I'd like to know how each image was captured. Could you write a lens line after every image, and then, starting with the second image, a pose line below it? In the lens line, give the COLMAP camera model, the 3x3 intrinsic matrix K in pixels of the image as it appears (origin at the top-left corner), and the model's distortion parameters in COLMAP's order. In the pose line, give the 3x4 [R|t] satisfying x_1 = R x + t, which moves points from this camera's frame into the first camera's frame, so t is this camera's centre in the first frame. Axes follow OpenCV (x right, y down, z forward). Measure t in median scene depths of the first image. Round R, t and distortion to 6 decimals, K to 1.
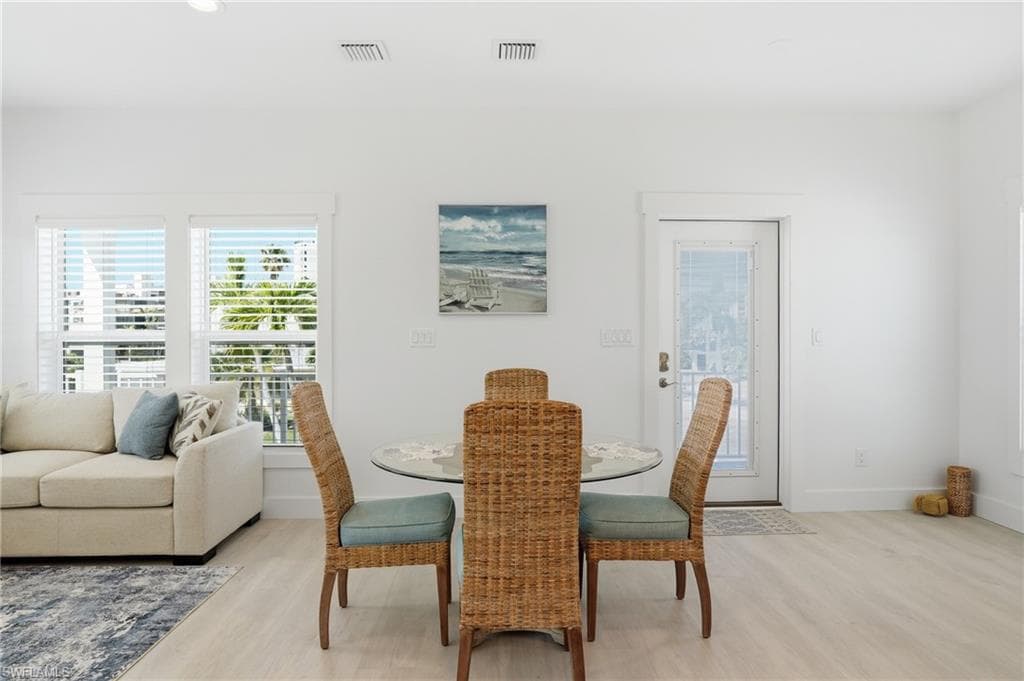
lens RADIAL K [[626.1, 0, 512.0], [0, 626.1, 340.5], [0, 0, 1]] dist [-0.046153, 0.033355]
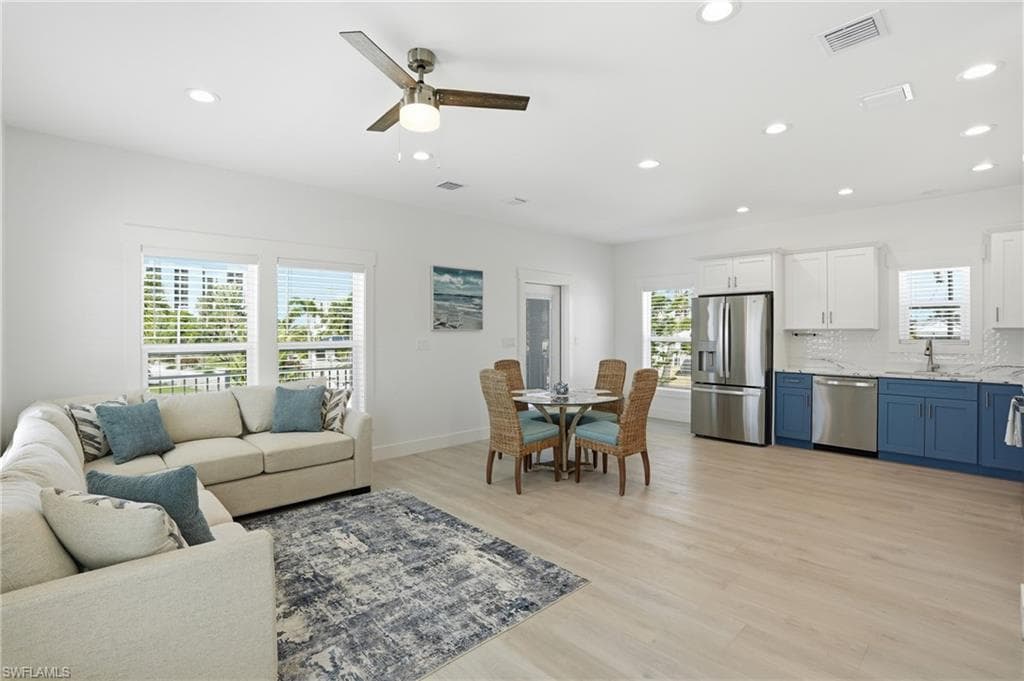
lens RADIAL K [[474.2, 0, 510.6], [0, 474.2, 337.1], [0, 0, 1]] dist [-0.069313, 0.024347]
pose [[0.748267, -0.007115, 0.663360, -0.815073], [0.008544, 0.999963, 0.001088, -0.022858], [-0.663343, 0.004854, 0.748300, -0.103449]]
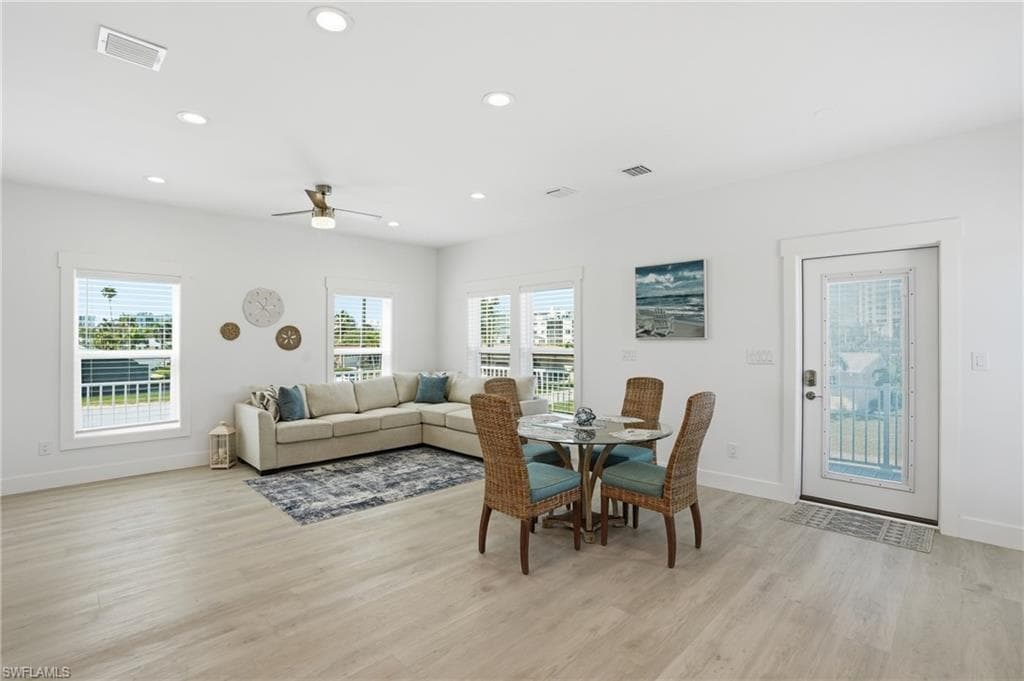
lens RADIAL K [[474.2, 0, 510.6], [0, 474.2, 337.1], [0, 0, 1]] dist [-0.069313, 0.024347]
pose [[0.690633, -0.004708, -0.723190, 0.508813], [-0.007898, 0.999870, -0.014051, -0.027869], [0.723162, 0.015416, 0.690506, -0.021752]]
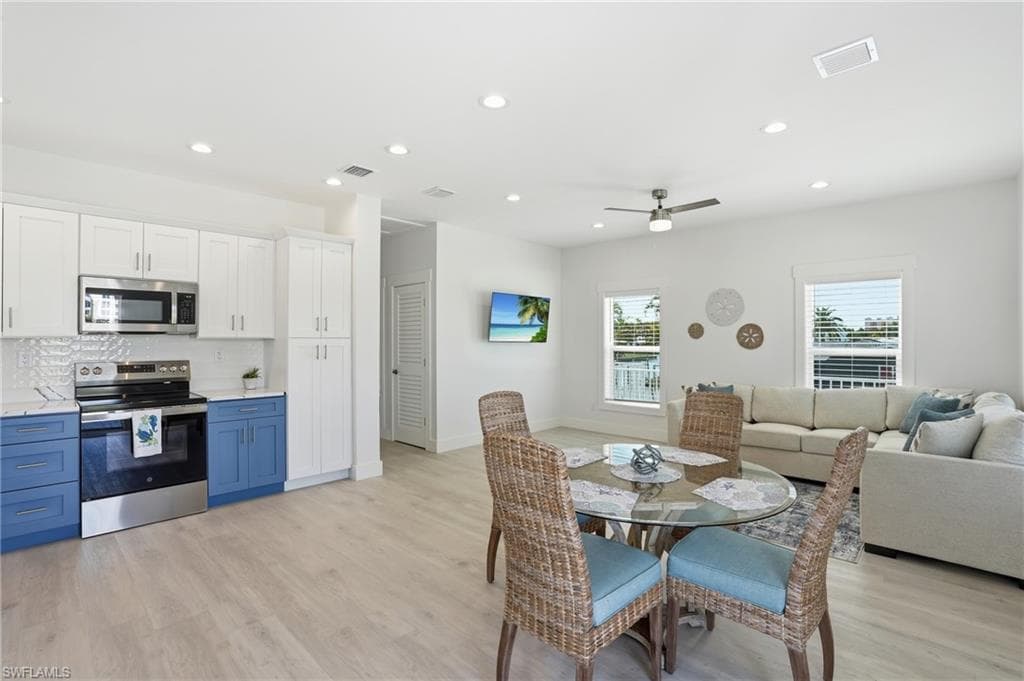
lens RADIAL K [[474.2, 0, 510.6], [0, 474.2, 337.1], [0, 0, 1]] dist [-0.069313, 0.024347]
pose [[-0.705406, -0.001963, -0.708800, 0.475061], [-0.005091, 0.999984, 0.002297, -0.036506], [0.708785, 0.005228, -0.705405, 0.902965]]
